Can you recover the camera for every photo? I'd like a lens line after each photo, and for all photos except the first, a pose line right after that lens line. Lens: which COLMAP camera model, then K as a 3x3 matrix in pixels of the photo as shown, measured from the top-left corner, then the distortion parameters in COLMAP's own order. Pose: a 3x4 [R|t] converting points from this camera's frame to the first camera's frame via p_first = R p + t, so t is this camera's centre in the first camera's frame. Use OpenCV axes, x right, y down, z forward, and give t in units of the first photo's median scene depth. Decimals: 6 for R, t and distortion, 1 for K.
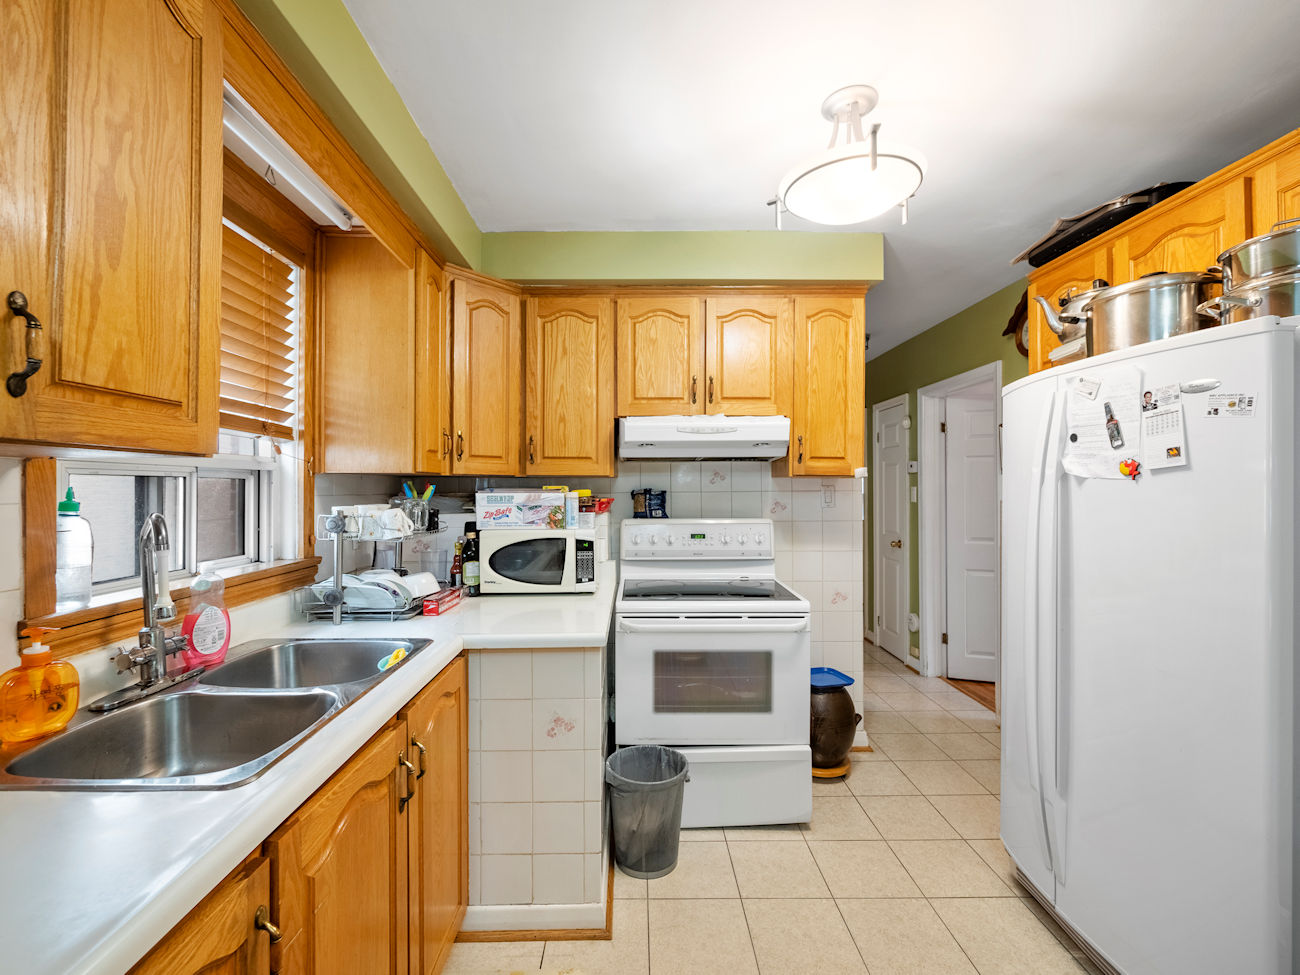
lens RADIAL K [[557.3, 0, 632.7], [0, 557.3, 488.2], [0, 0, 1]] dist [-0.005879, 0.000384]
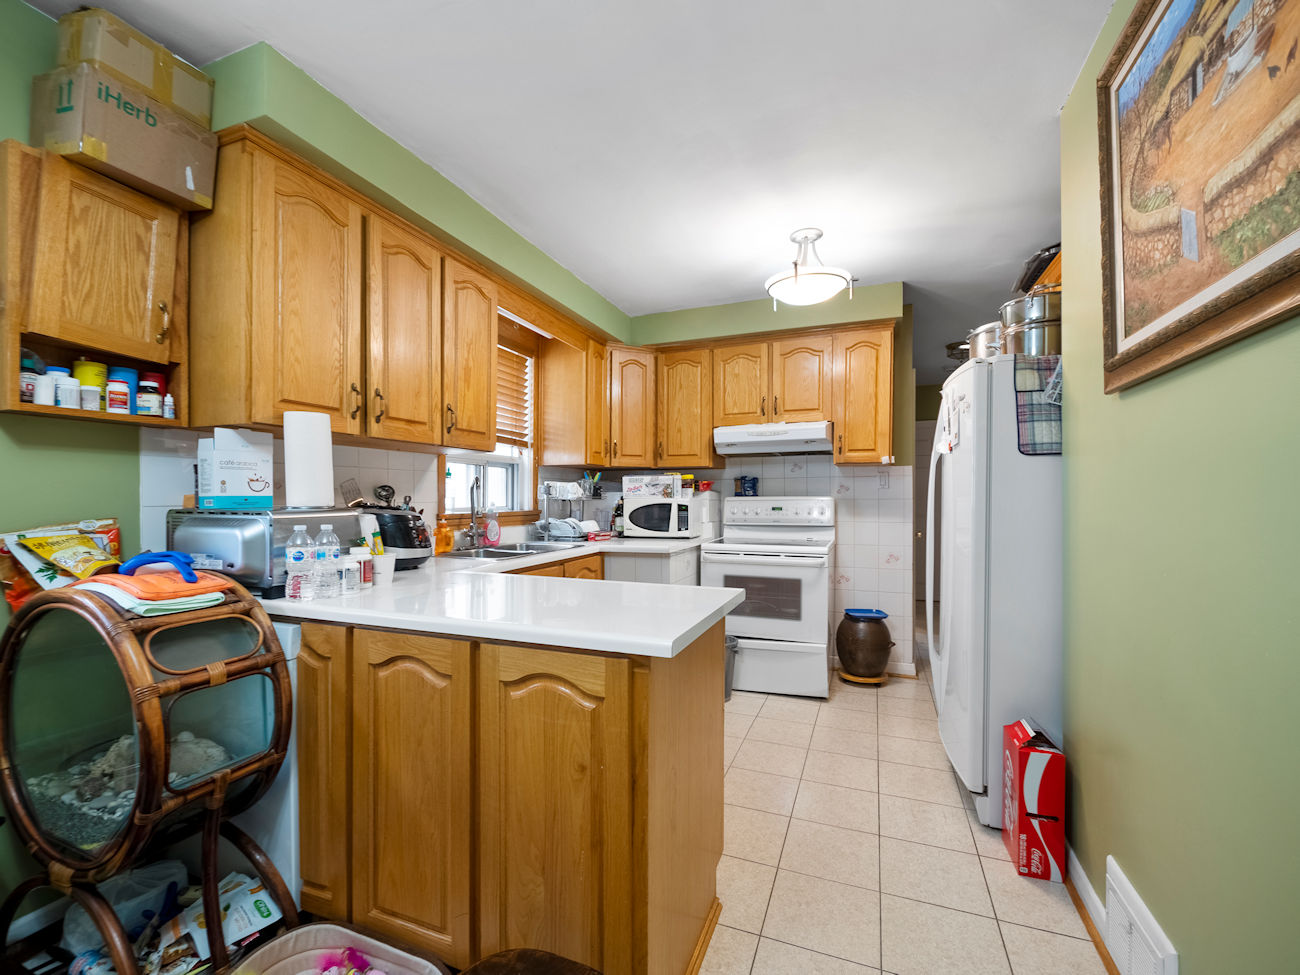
lens RADIAL K [[557.3, 0, 627.6], [0, 557.3, 501.4], [0, 0, 1]] dist [-0.005879, 0.000384]
pose [[0.918011, 0.005343, -0.396520, 0.415723], [-0.002739, 0.999971, 0.007133, 0.073626], [0.396547, -0.005462, 0.917998, -0.561561]]
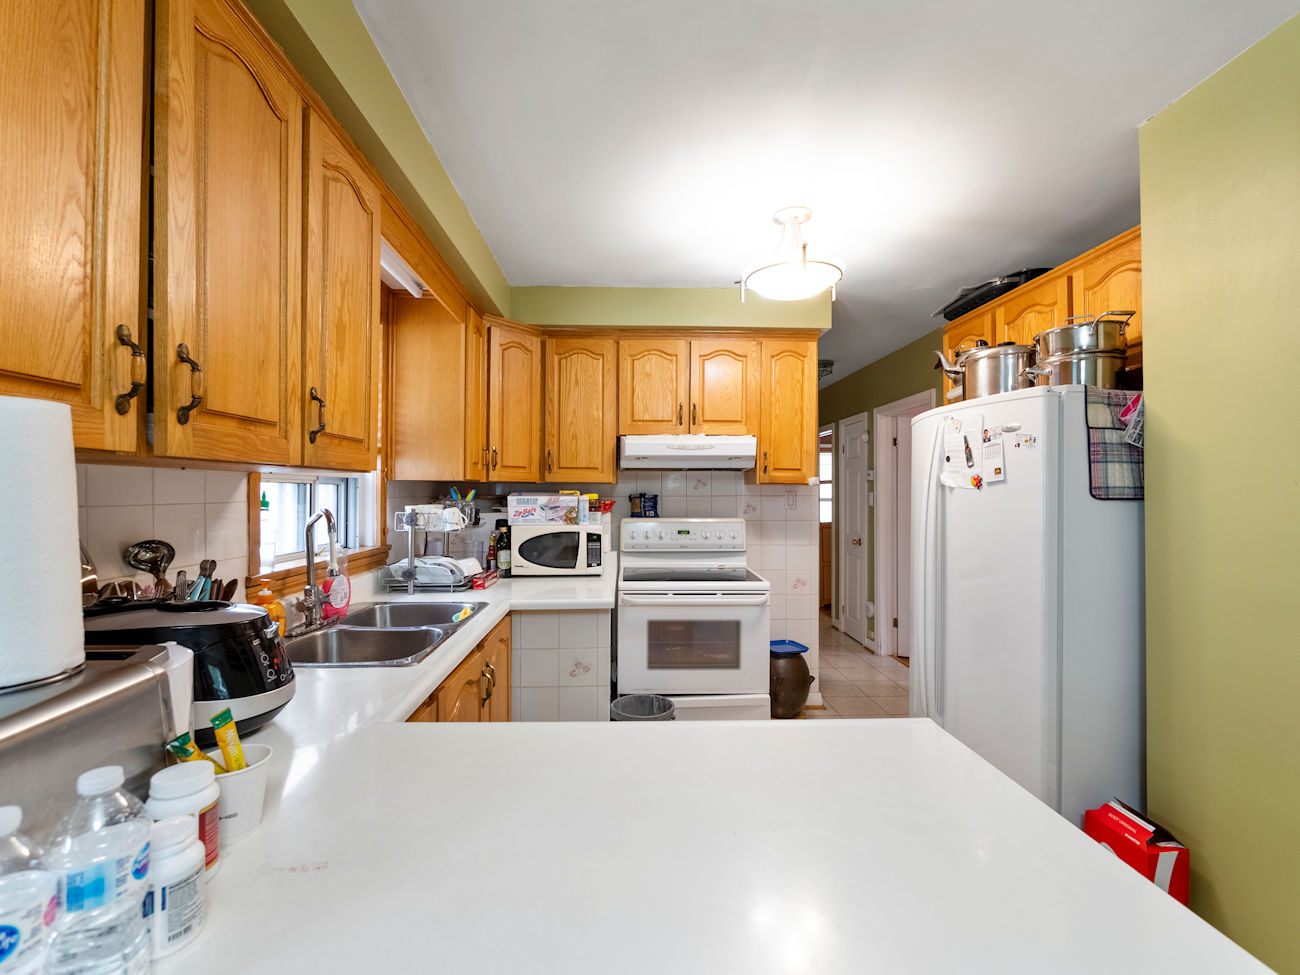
lens RADIAL K [[557.3, 0, 631.0], [0, 557.3, 490.9], [0, 0, 1]] dist [-0.005879, 0.000384]
pose [[0.999882, 0.004854, 0.014557, -0.021128], [-0.004829, 0.999987, -0.001734, -0.002396], [-0.014565, 0.001664, 0.999893, -0.278564]]
